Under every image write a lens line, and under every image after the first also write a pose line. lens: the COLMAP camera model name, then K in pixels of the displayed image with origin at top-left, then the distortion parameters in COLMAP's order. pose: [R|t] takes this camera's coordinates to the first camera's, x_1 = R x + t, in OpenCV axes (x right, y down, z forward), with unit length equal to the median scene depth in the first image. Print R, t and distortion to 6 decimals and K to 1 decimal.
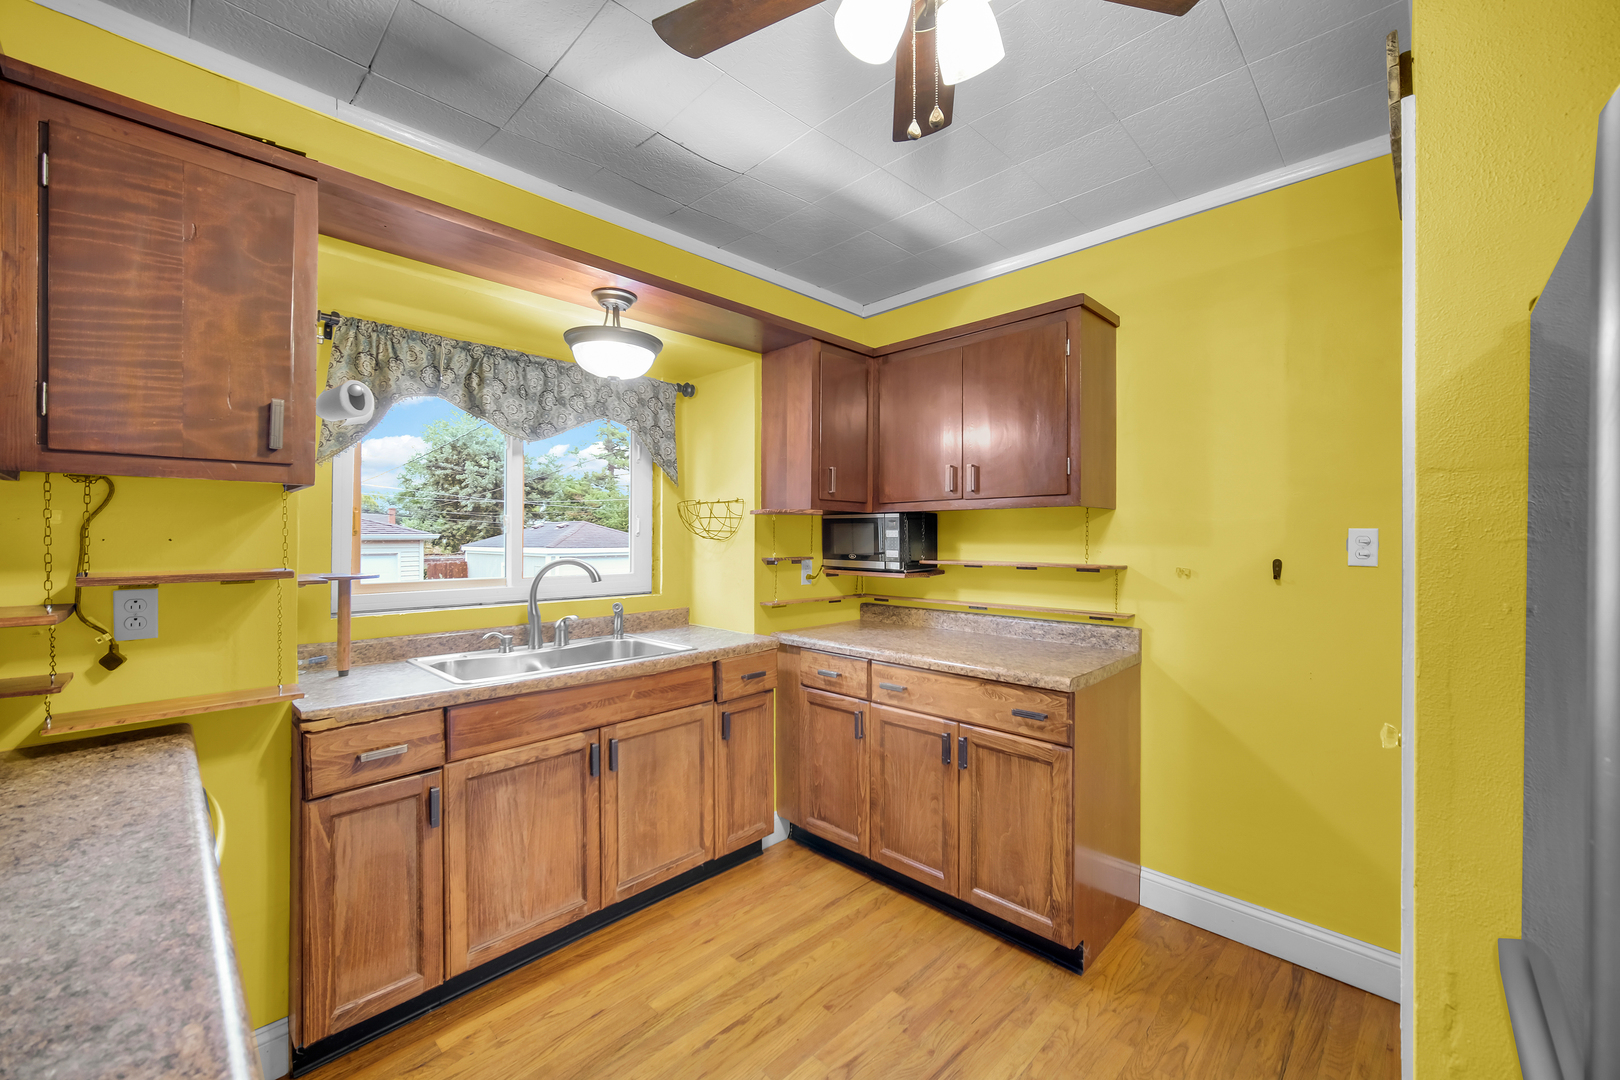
lens RADIAL K [[632.5, 0, 831.0], [0, 632.5, 536.6], [0, 0, 1]] dist [-0.001439, -0.000069]
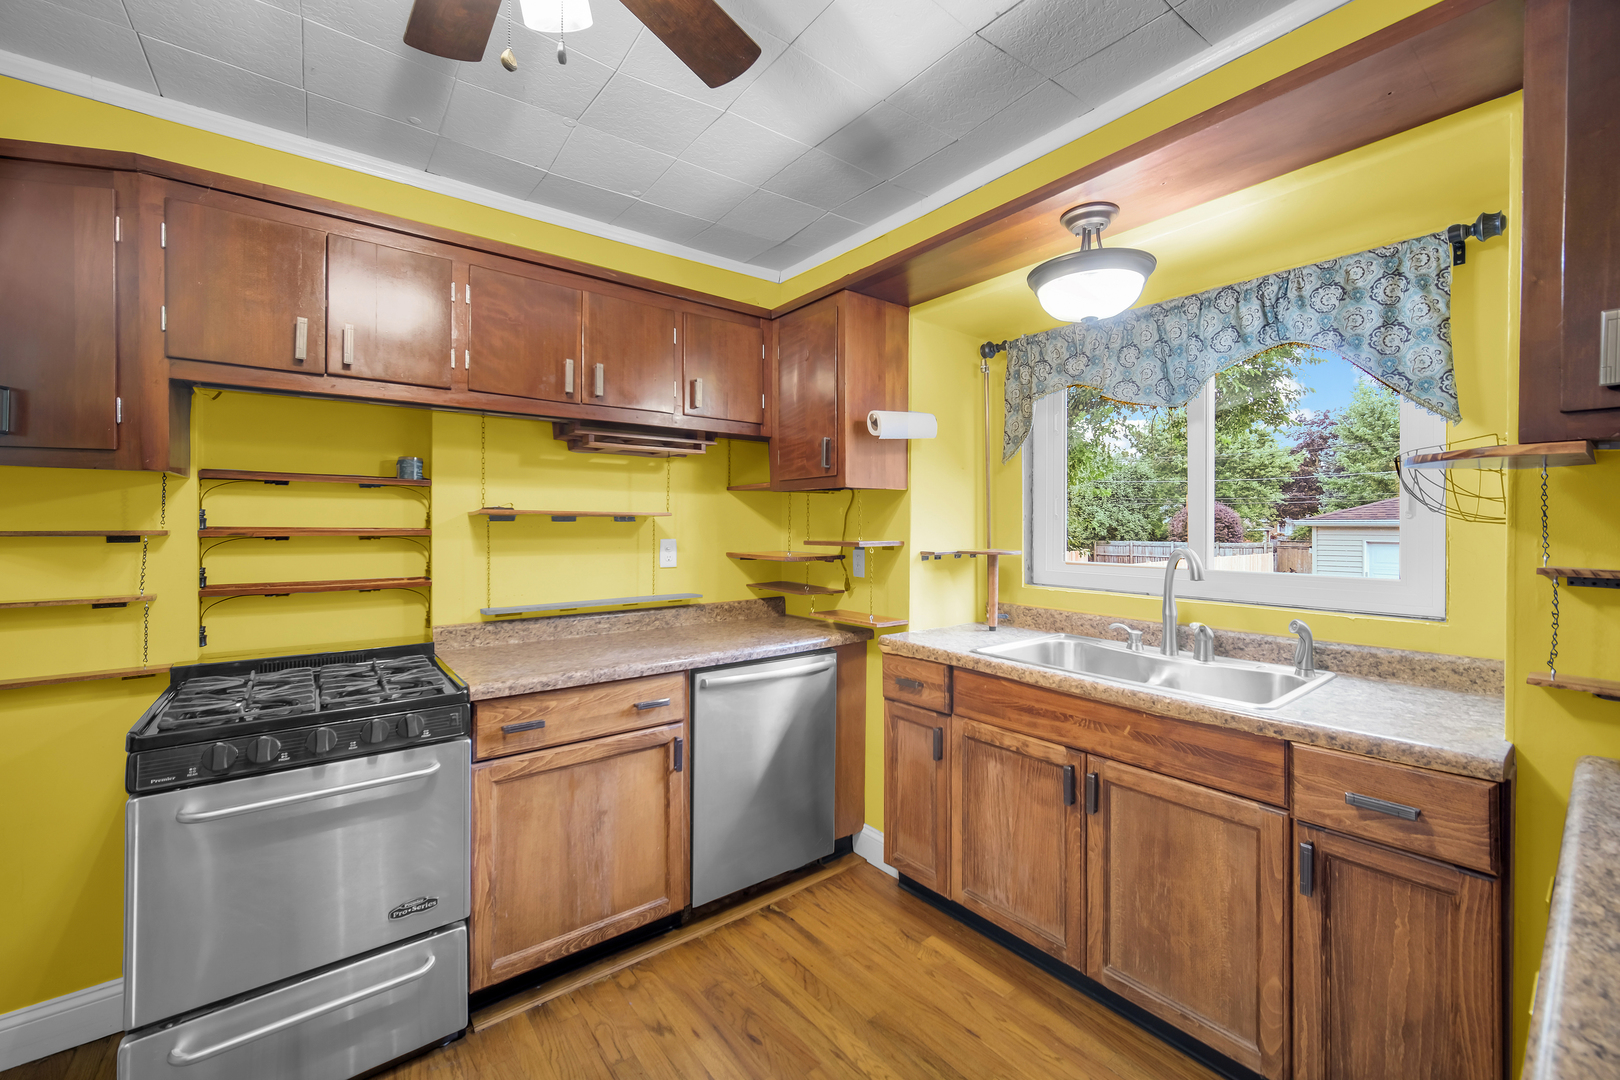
lens RADIAL K [[652.9, 0, 811.9], [0, 652.9, 524.0], [0, 0, 1]] dist [-0.000522, -0.000043]
pose [[-0.149634, 0.003862, -0.988734, 0.521139], [0.001086, 0.999992, 0.003741, 0.002759], [0.988741, -0.000514, -0.149637, 0.775105]]
